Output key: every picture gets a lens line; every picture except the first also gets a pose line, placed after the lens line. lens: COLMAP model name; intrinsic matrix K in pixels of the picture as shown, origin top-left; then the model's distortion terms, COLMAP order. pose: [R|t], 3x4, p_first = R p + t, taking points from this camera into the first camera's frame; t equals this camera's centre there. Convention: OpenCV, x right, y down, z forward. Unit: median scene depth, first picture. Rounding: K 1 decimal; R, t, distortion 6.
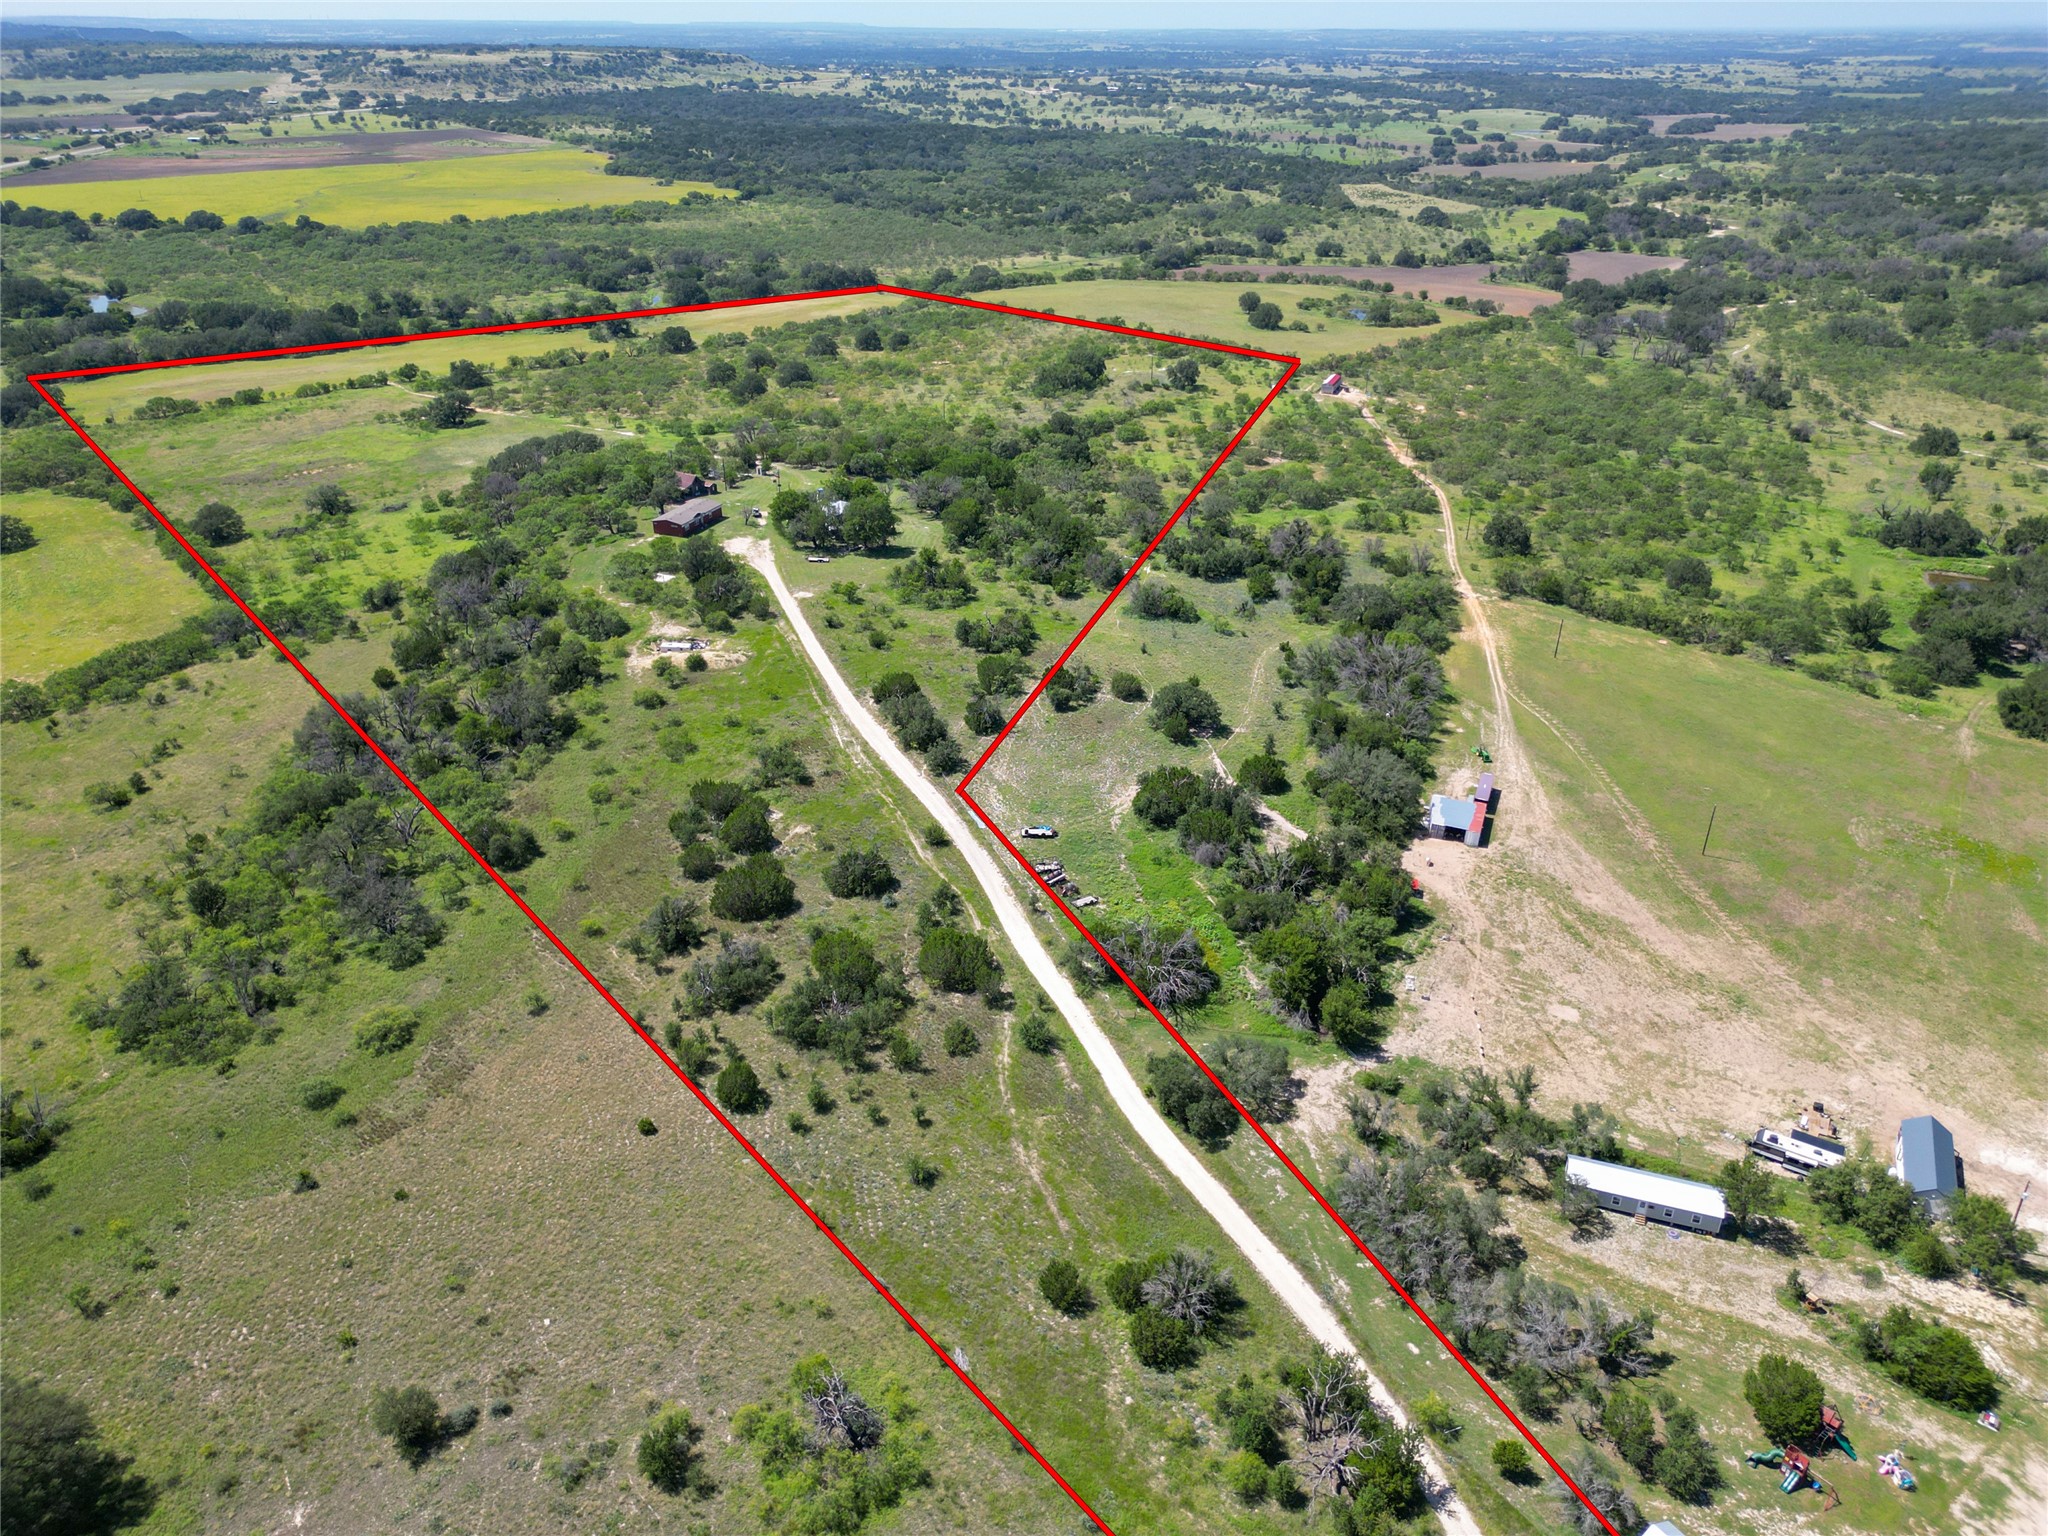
lens RADIAL K [[1438.9, 0, 1019.6], [0, 1438.9, 770.4], [0, 0, 1]] dist [0.059092, -0.052172]
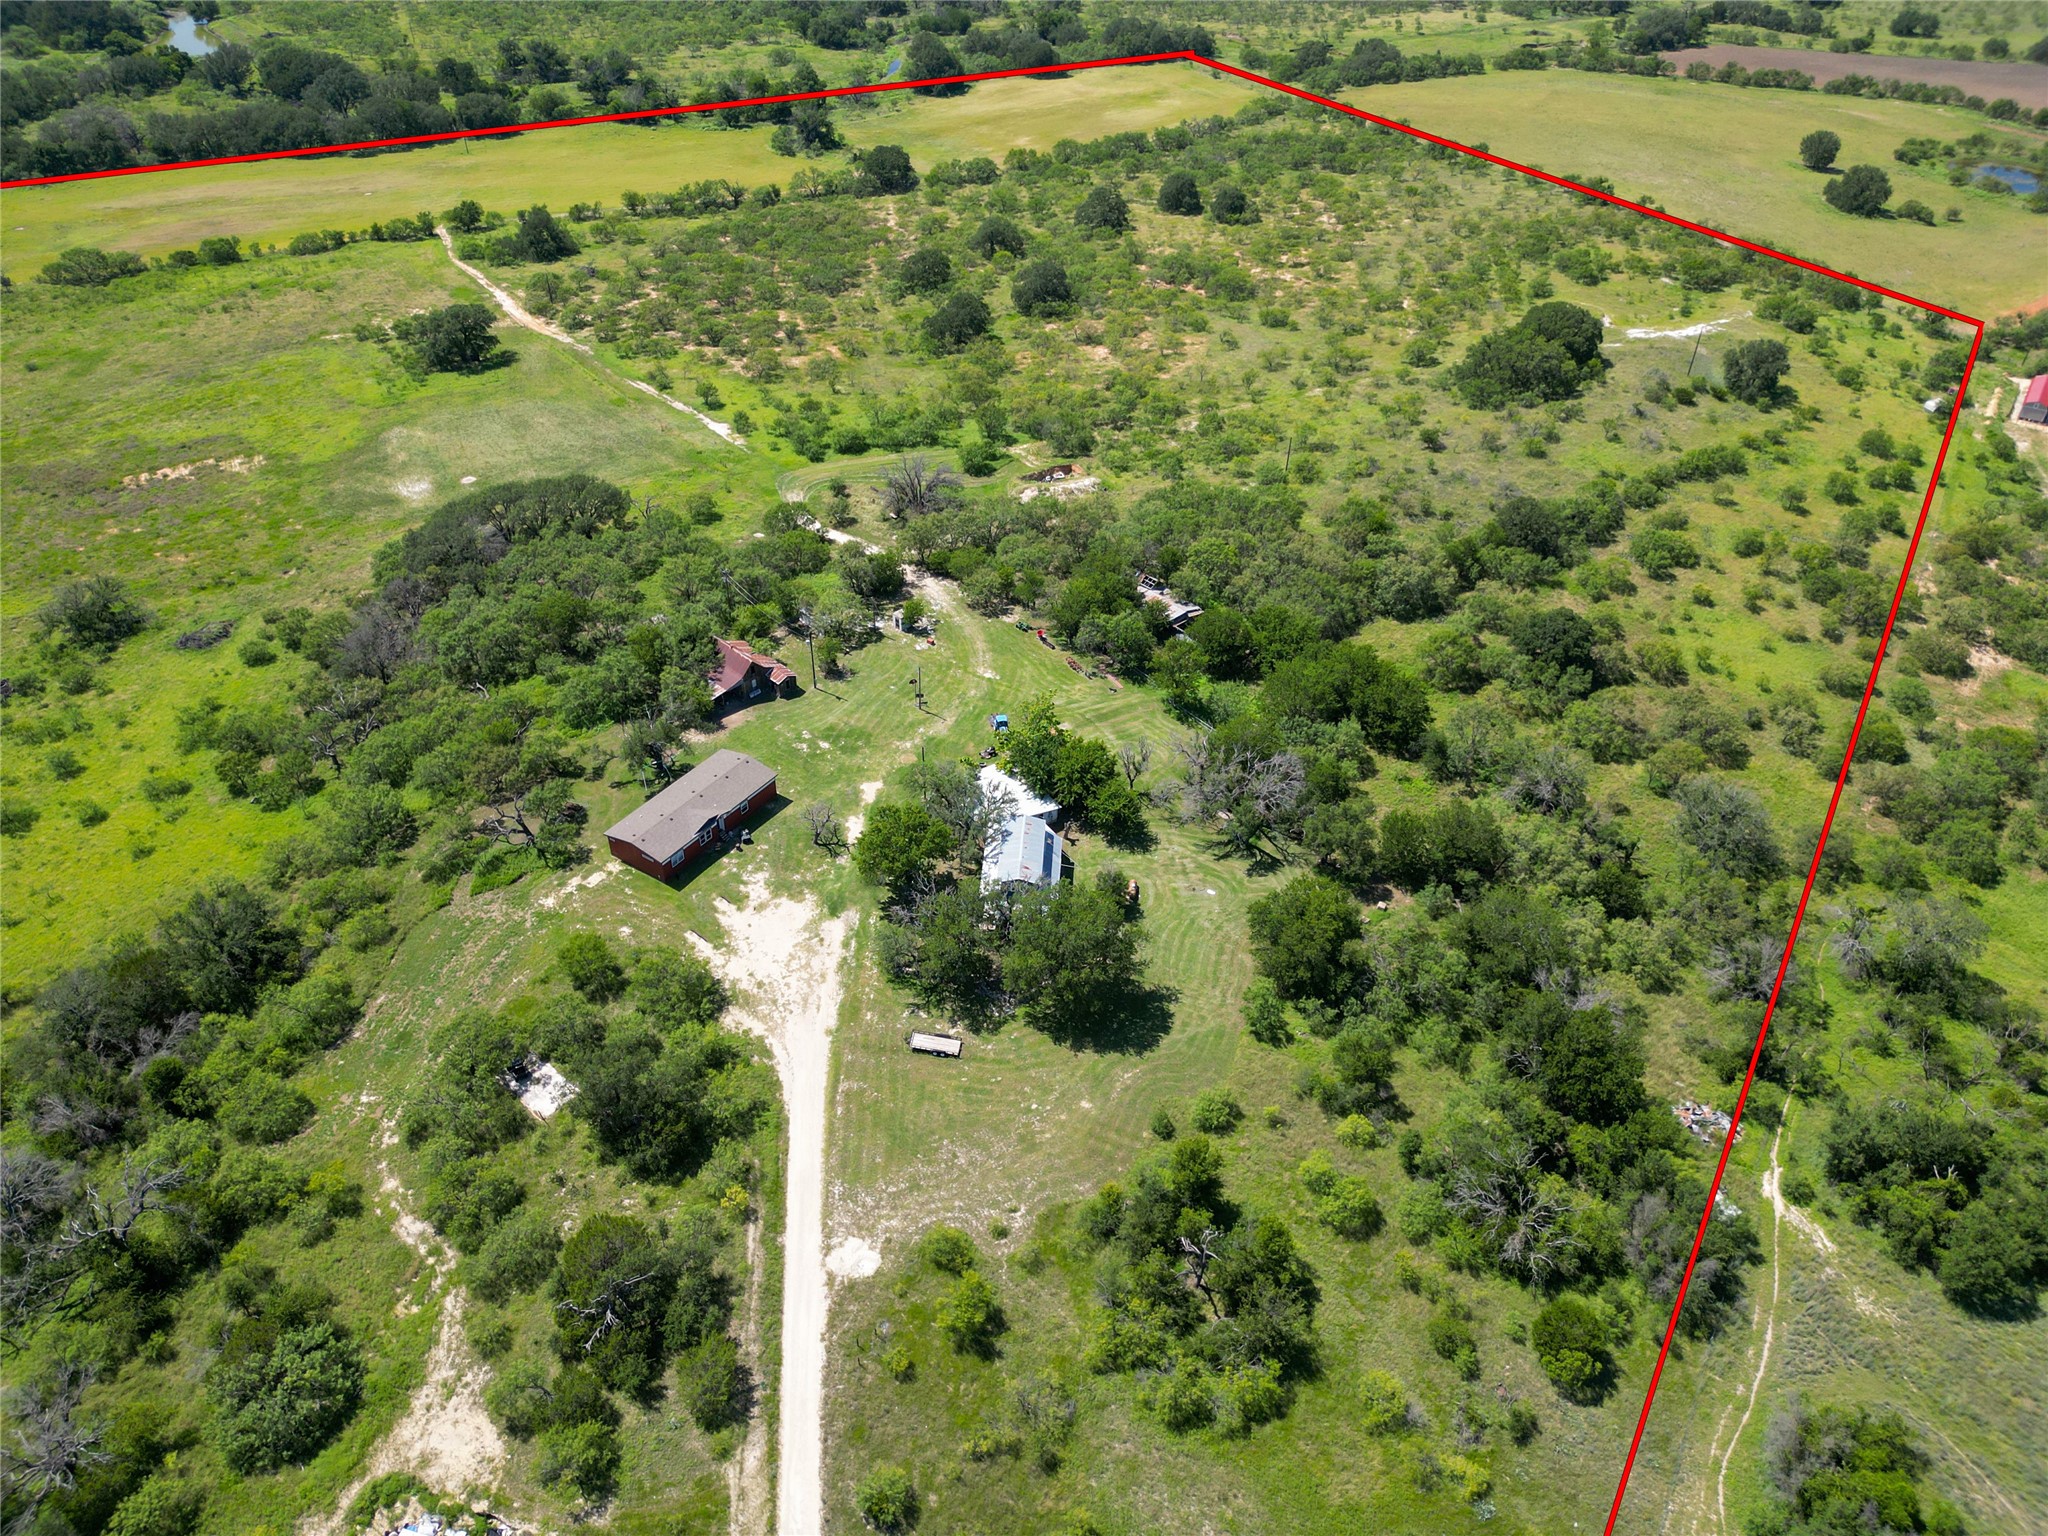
lens RADIAL K [[1438.9, 0, 1019.6], [0, 1438.9, 770.4], [0, 0, 1]] dist [0.059092, -0.052172]
pose [[0.975423, 0.146881, -0.164242, -0.030753], [-0.114286, 0.974558, 0.192808, -0.156860], [0.188383, -0.169299, 0.967393, 0.316668]]
